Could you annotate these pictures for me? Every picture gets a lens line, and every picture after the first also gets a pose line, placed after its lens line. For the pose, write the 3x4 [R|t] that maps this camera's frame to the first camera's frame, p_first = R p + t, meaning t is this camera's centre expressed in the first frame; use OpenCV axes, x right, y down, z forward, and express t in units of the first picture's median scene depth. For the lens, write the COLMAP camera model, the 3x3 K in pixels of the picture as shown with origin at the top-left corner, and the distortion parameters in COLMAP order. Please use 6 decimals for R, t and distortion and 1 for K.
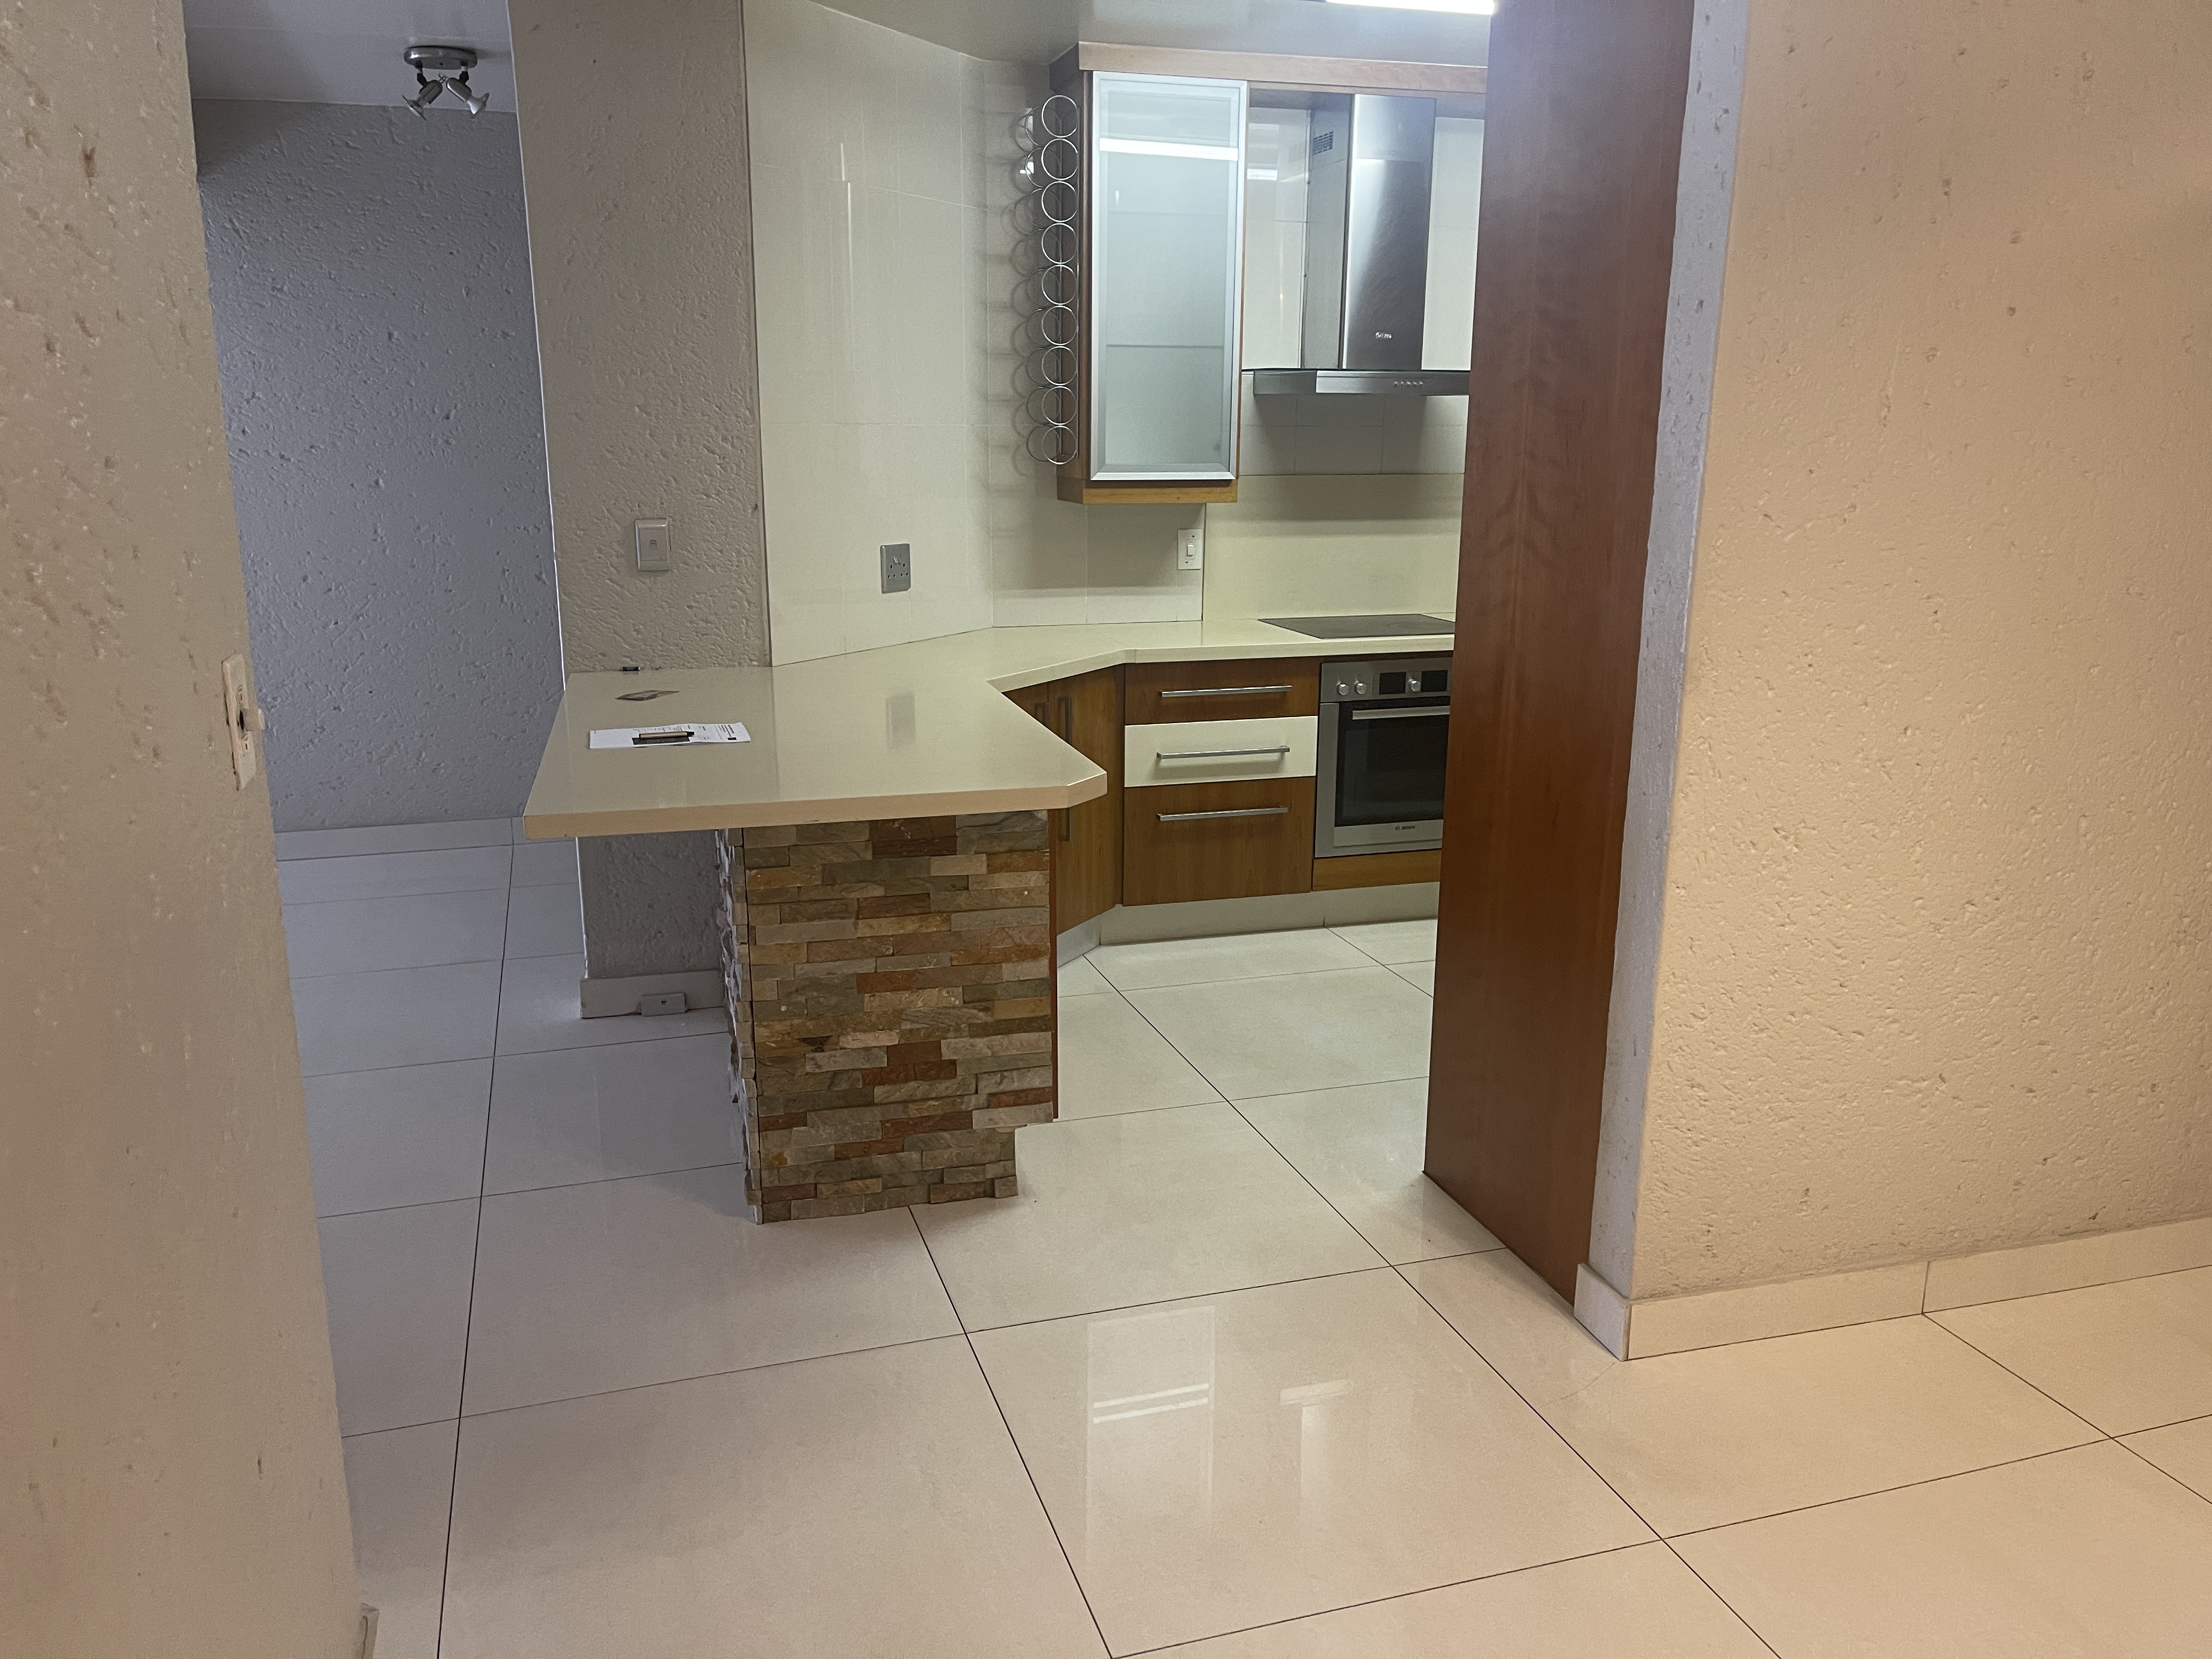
lens RADIAL K [[1659.8, 0, 1097.9], [0, 1659.8, 821.7], [0, 0, 1]] dist [0.064575, -0.090695]
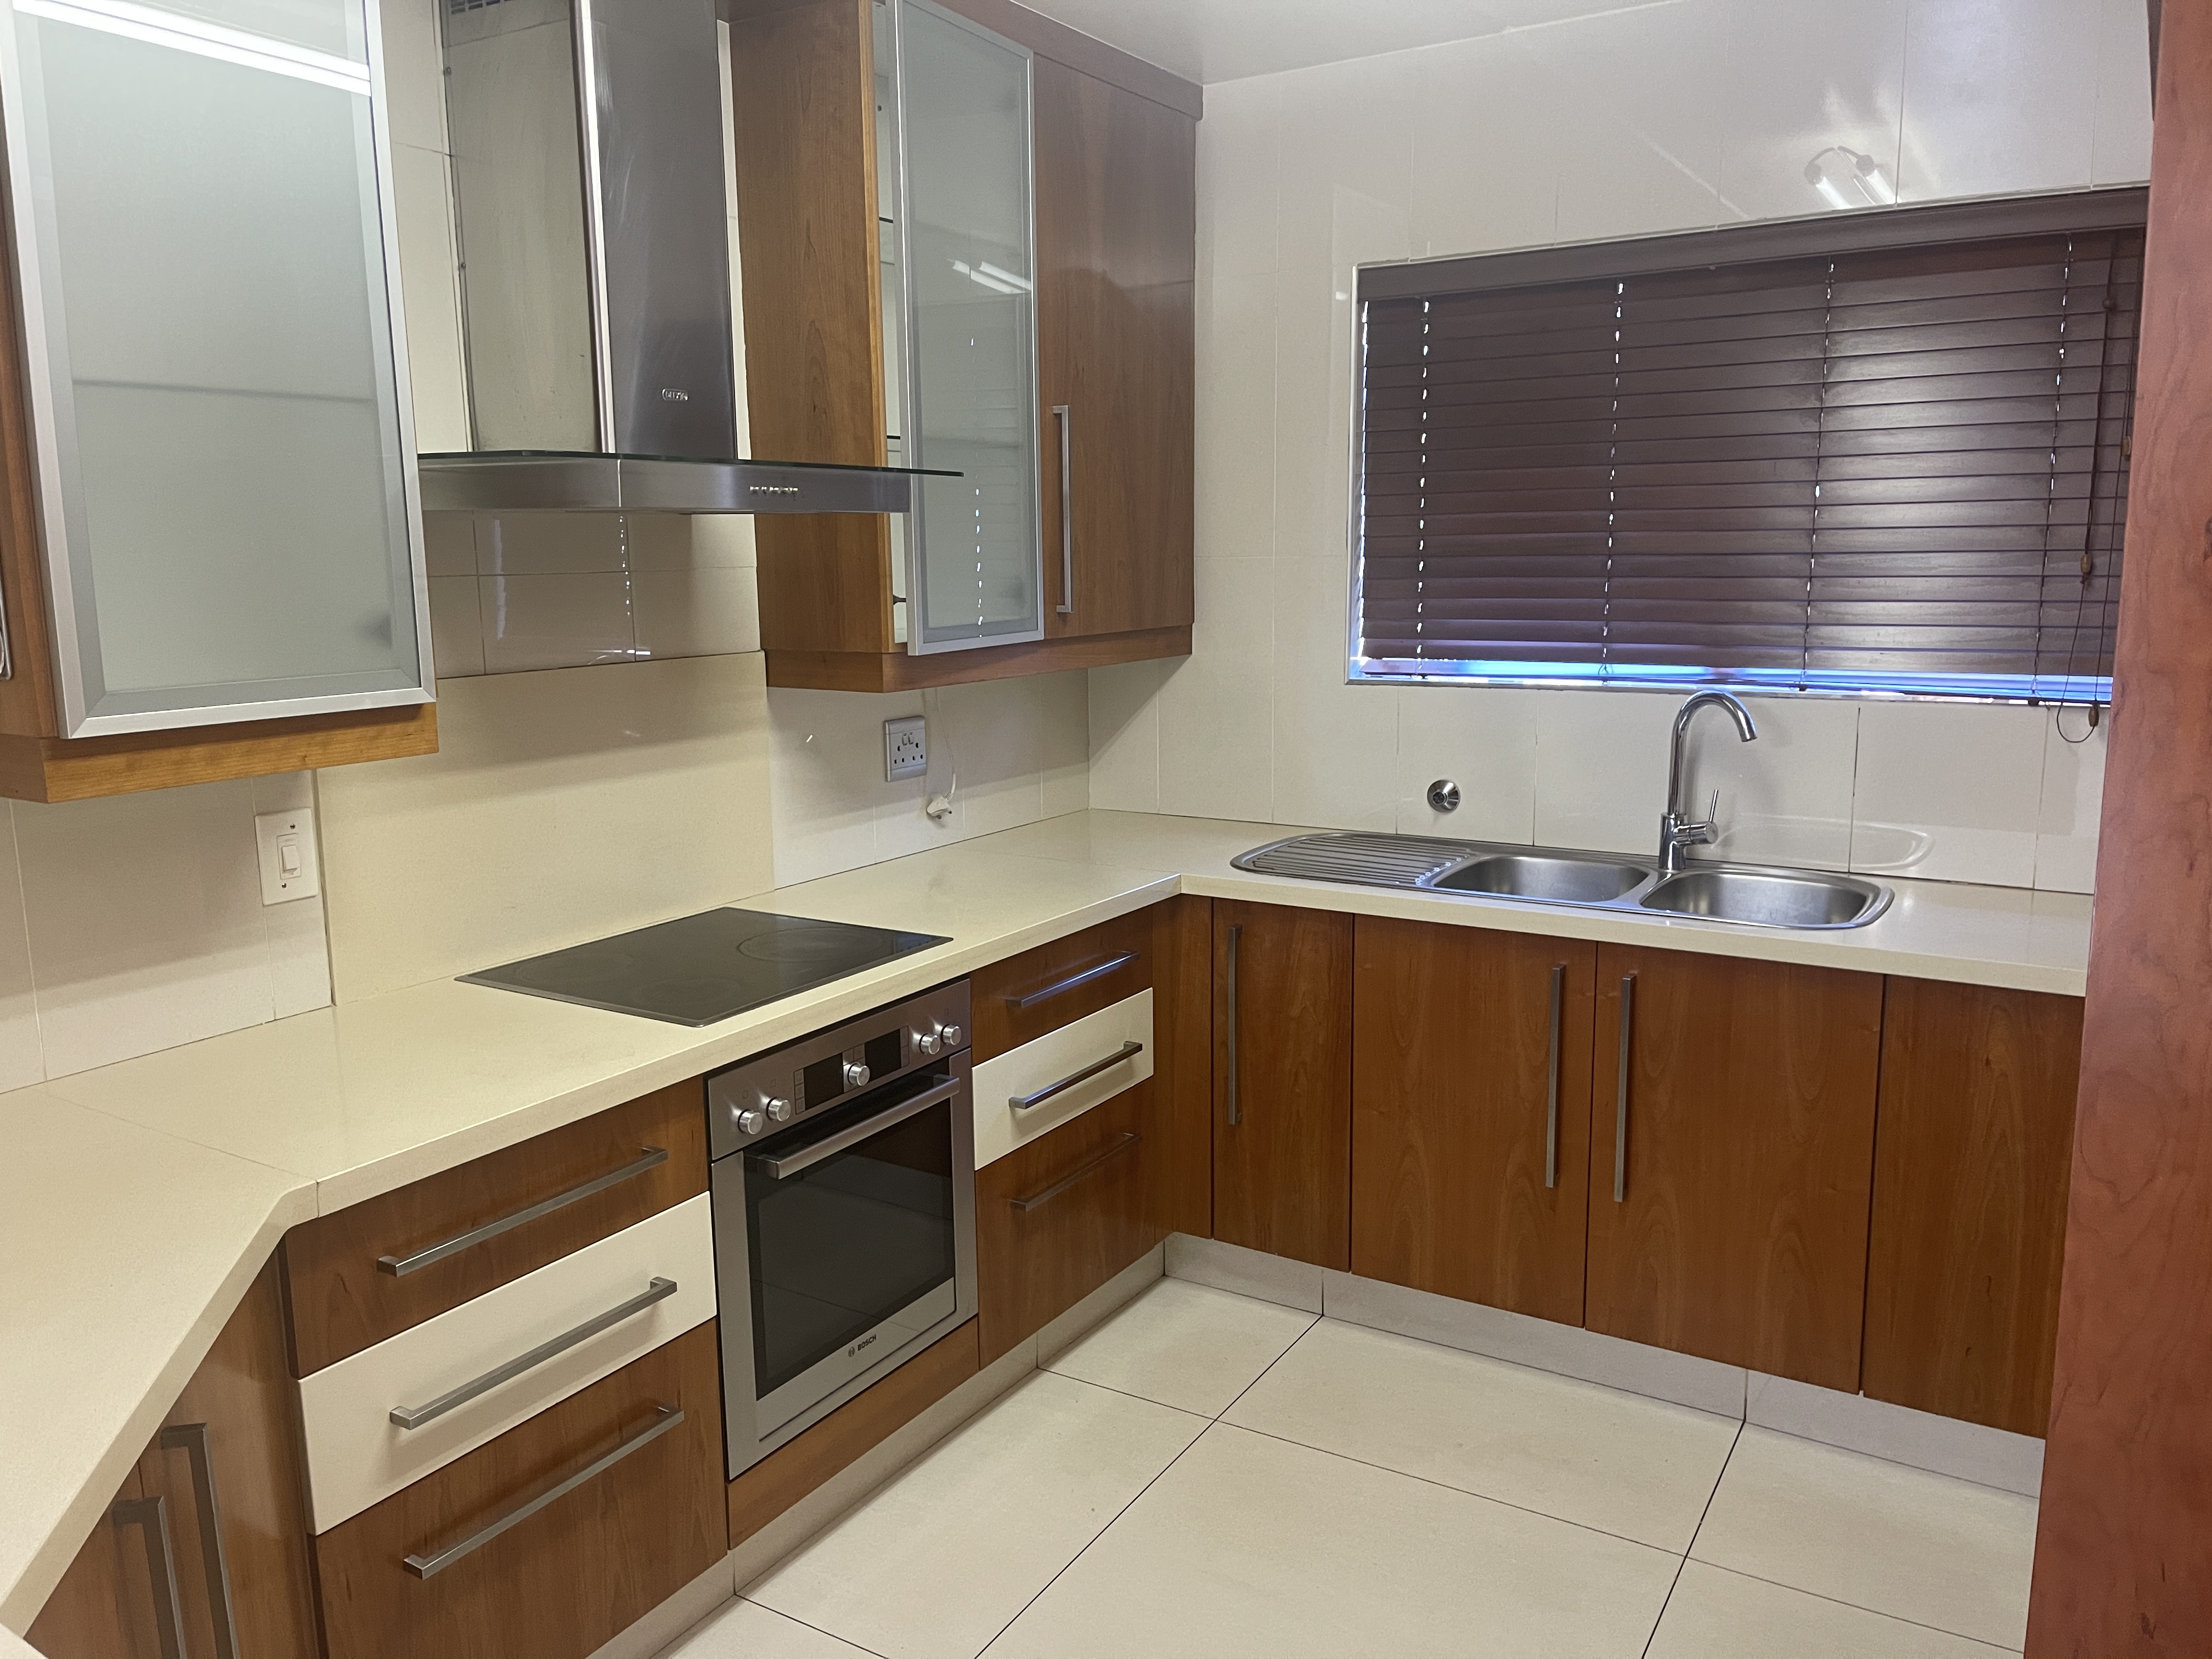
lens RADIAL K [[1659.8, 0, 1094.9], [0, 1659.8, 836.4], [0, 0, 1]] dist [0.064575, -0.090695]
pose [[0.754163, -0.128720, 0.643948, -0.072660], [0.169503, 0.985528, -0.001515, -0.140655], [-0.634434, 0.110294, 0.765068, 0.557879]]
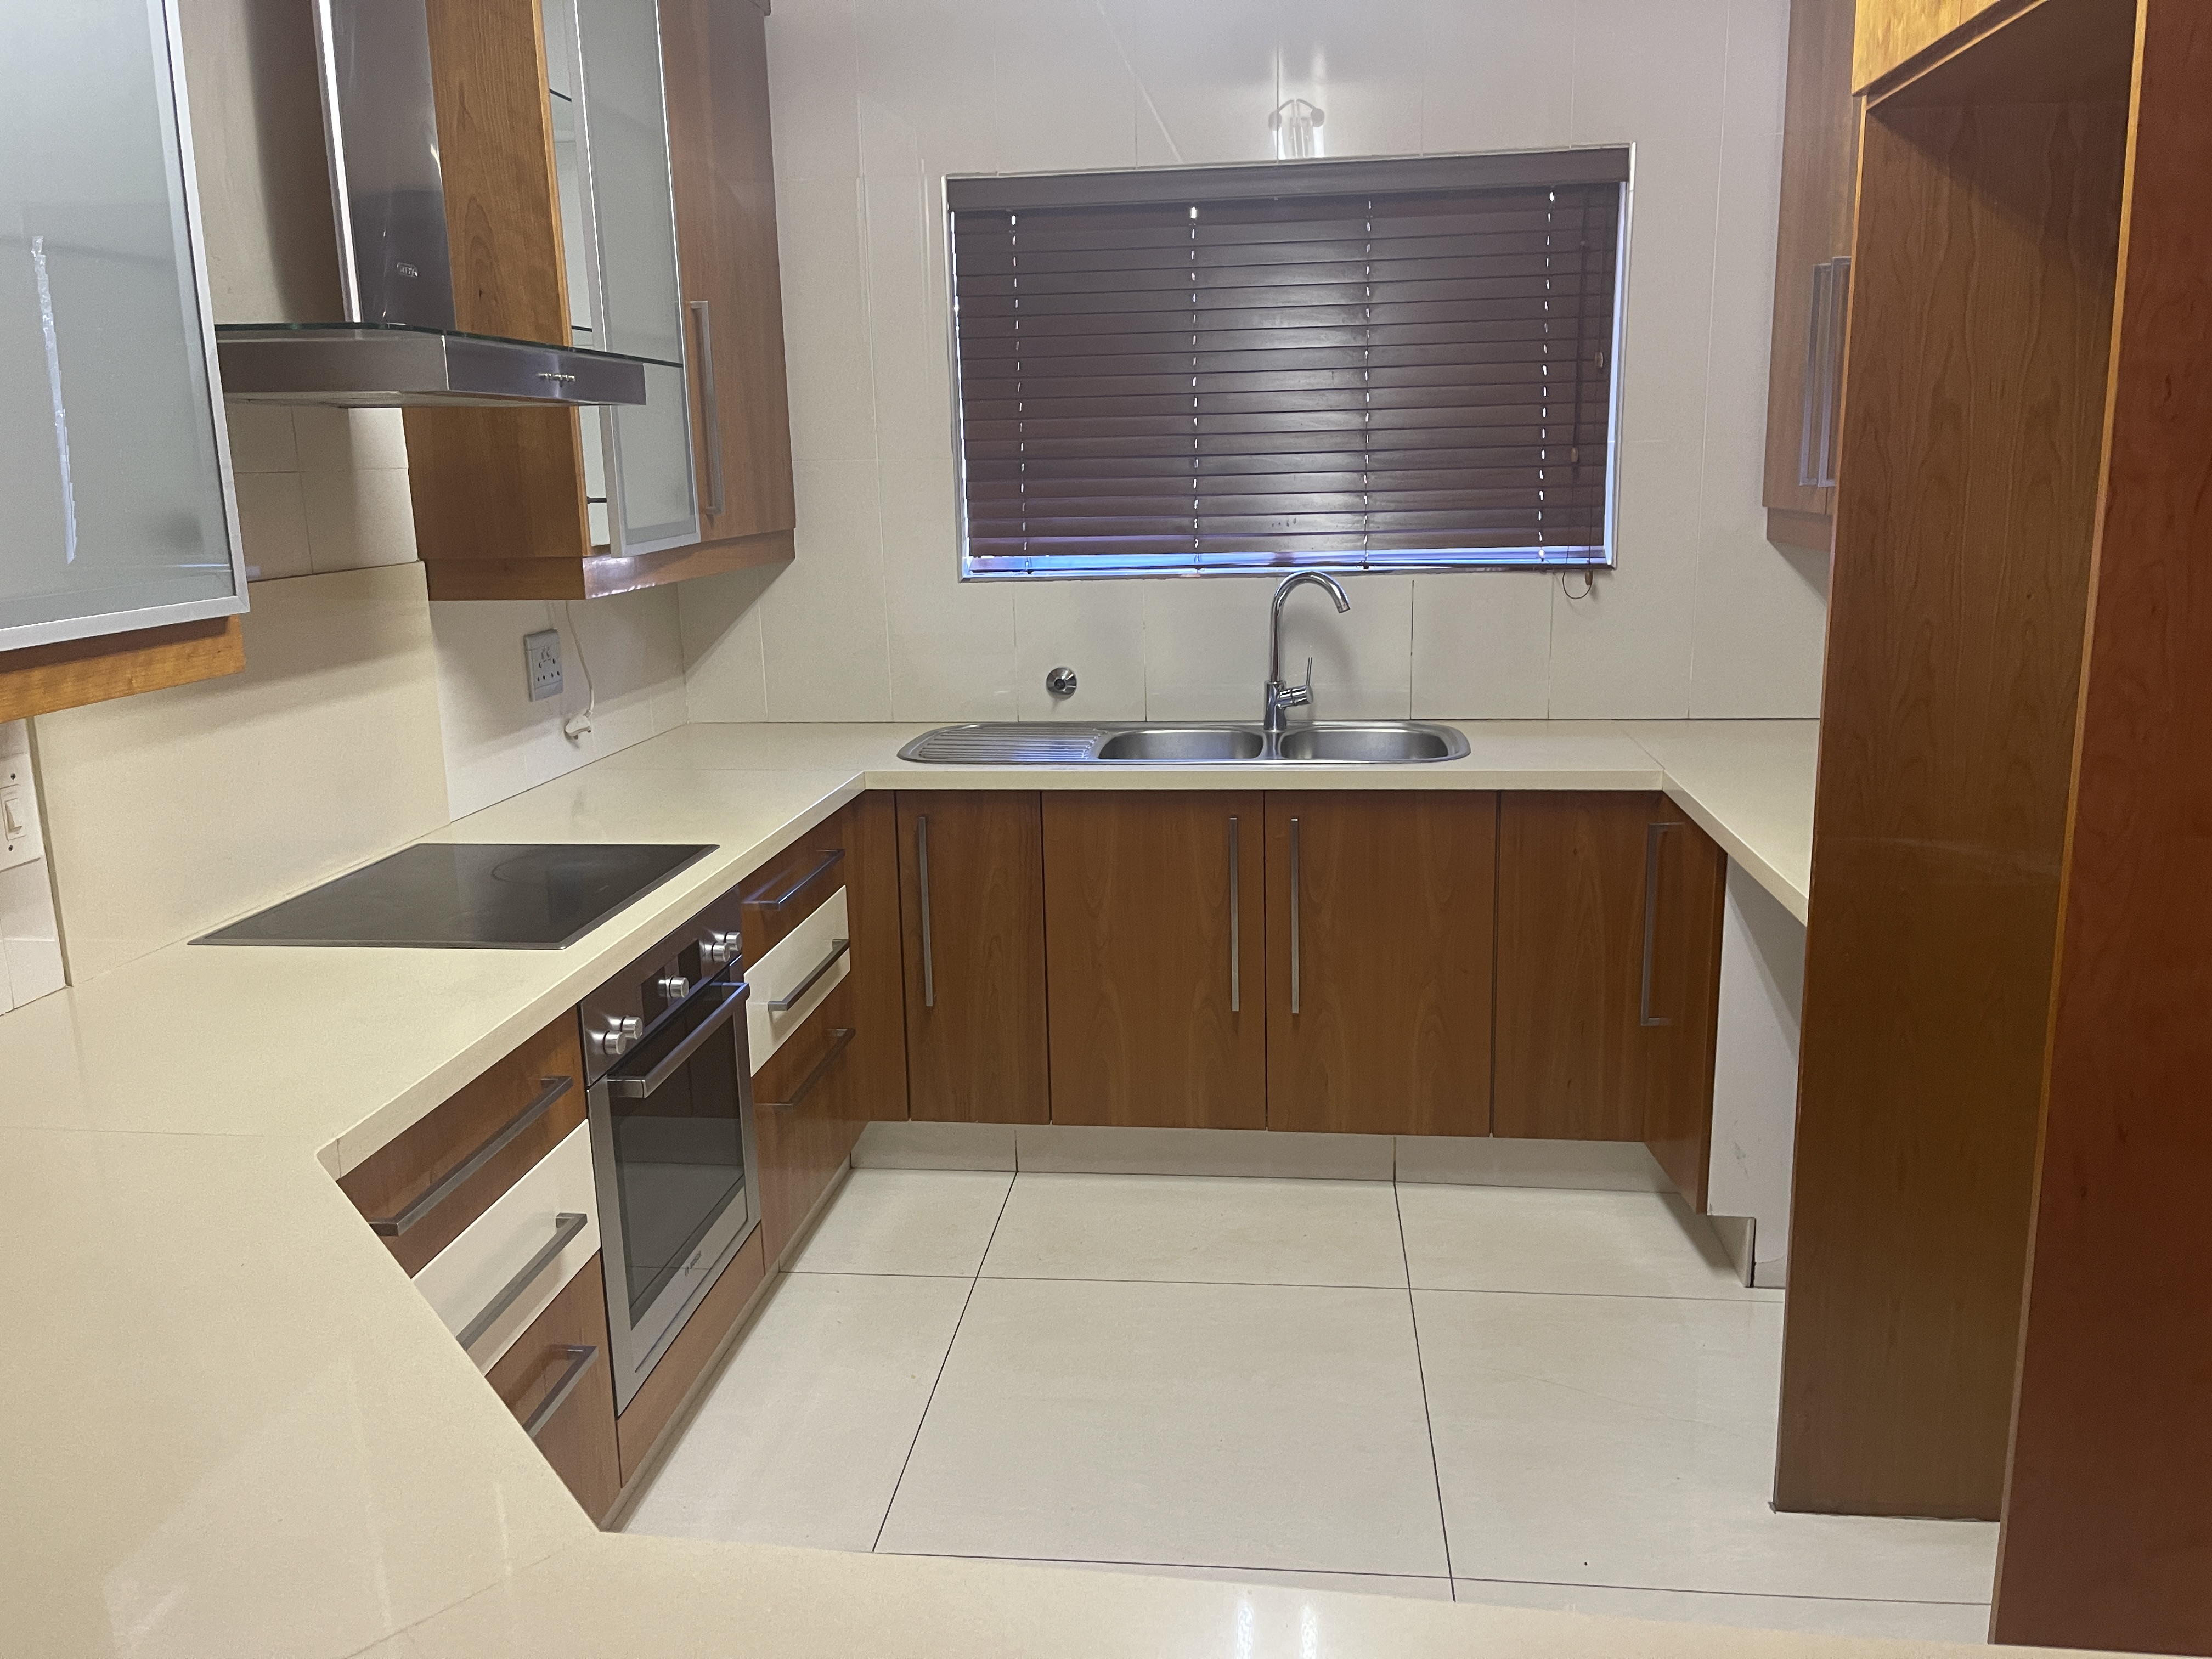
lens RADIAL K [[1659.8, 0, 1113.7], [0, 1659.8, 819.2], [0, 0, 1]] dist [0.064575, -0.090695]
pose [[0.399582, -0.208693, 0.892626, -0.188968], [0.236944, 0.964164, 0.119351, -0.158461], [-0.885546, 0.163811, 0.434712, 0.662900]]
